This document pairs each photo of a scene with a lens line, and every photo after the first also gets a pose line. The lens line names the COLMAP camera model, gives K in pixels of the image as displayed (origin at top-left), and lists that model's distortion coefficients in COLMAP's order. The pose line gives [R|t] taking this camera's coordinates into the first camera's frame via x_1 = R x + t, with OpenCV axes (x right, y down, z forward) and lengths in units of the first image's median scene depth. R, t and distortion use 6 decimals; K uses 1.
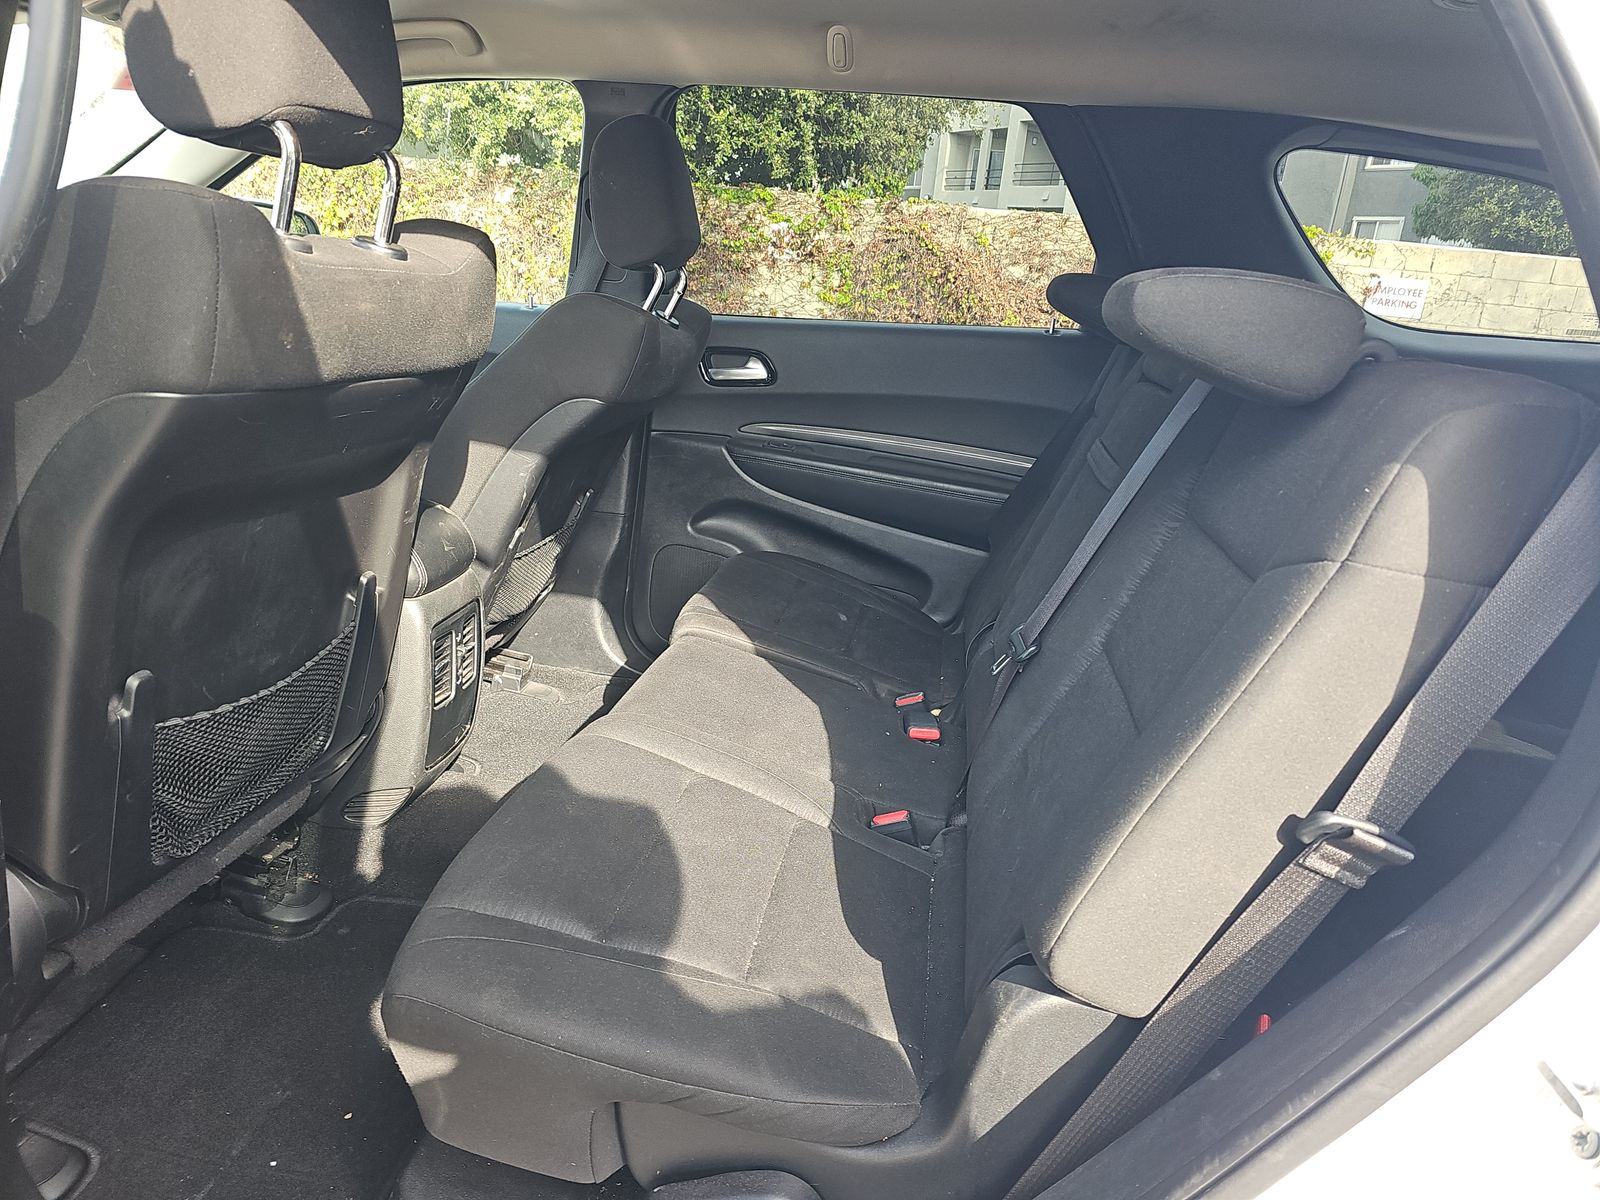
lens RADIAL K [[1064.1, 0, 799.8], [0, 1064.1, 603.1], [0, 0, 1]] dist [0.049349, -0.044561]
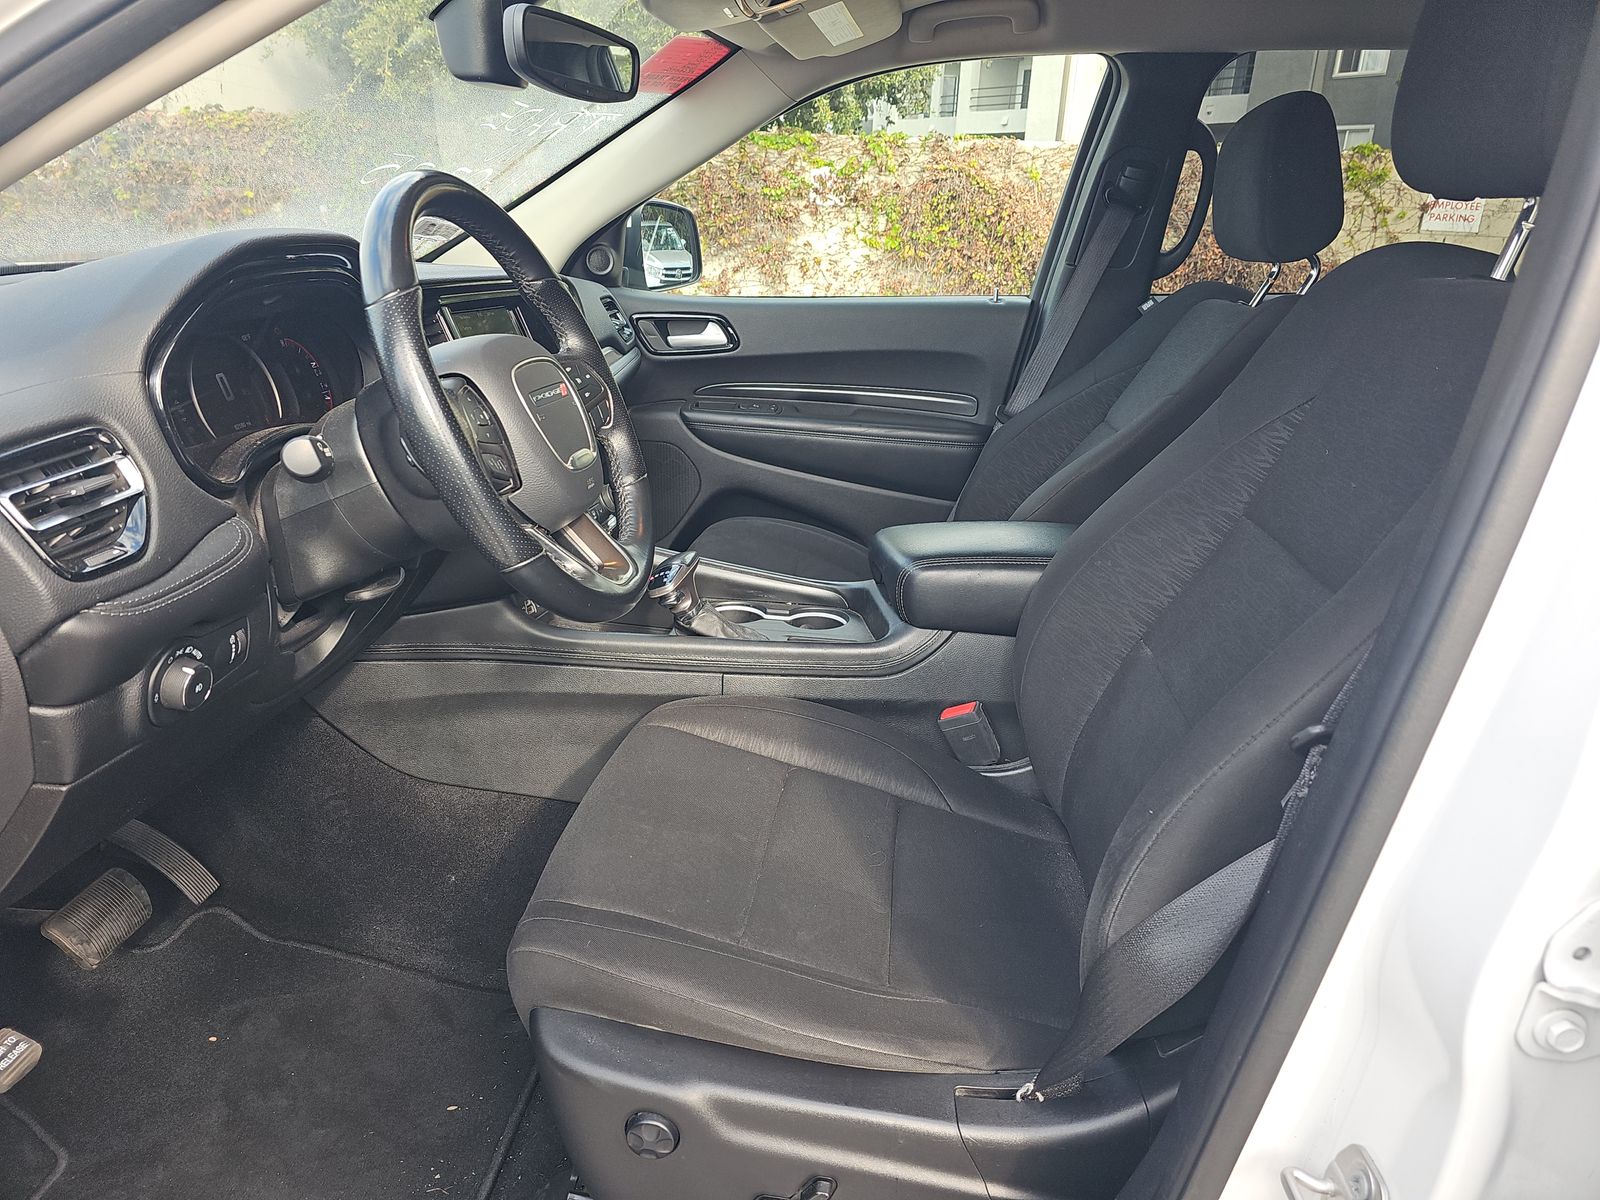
lens RADIAL K [[1064.1, 0, 798.1], [0, 1064.1, 595.2], [0, 0, 1]] dist [0.049349, -0.044561]
pose [[0.995511, -0.075738, 0.056757, -0.124274], [0.072922, 0.996076, 0.050146, -0.020458], [-0.060332, -0.045782, 0.997128, 0.017757]]
